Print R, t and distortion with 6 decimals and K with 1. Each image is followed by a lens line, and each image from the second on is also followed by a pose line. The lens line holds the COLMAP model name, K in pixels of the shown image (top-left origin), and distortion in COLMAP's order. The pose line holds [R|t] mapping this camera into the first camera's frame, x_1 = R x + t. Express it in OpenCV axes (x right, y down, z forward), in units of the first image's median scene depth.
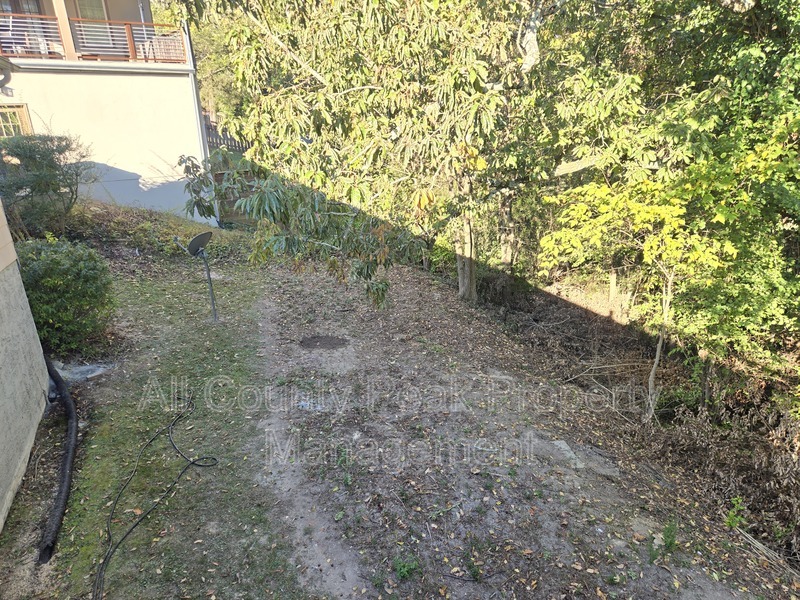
lens RADIAL K [[531.2, 0, 399.8], [0, 531.2, 301.1], [0, 0, 1]] dist [0.078071, 0.000698]
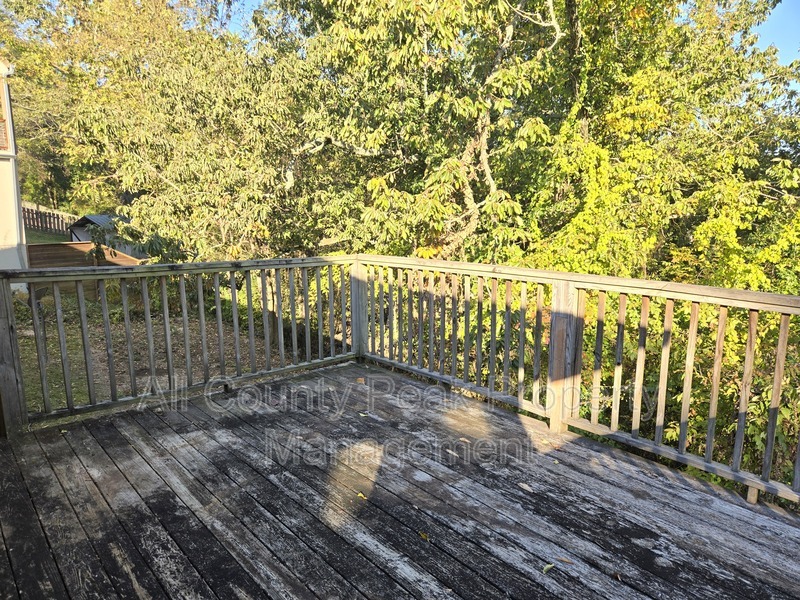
lens RADIAL K [[531.2, 0, 401.3], [0, 531.2, 302.0], [0, 0, 1]] dist [0.078071, 0.000698]
pose [[0.939432, -0.015494, 0.342386, -0.035994], [0.067219, 0.987906, -0.139729, 0.200142], [-0.336080, 0.154280, 0.929111, -0.632516]]
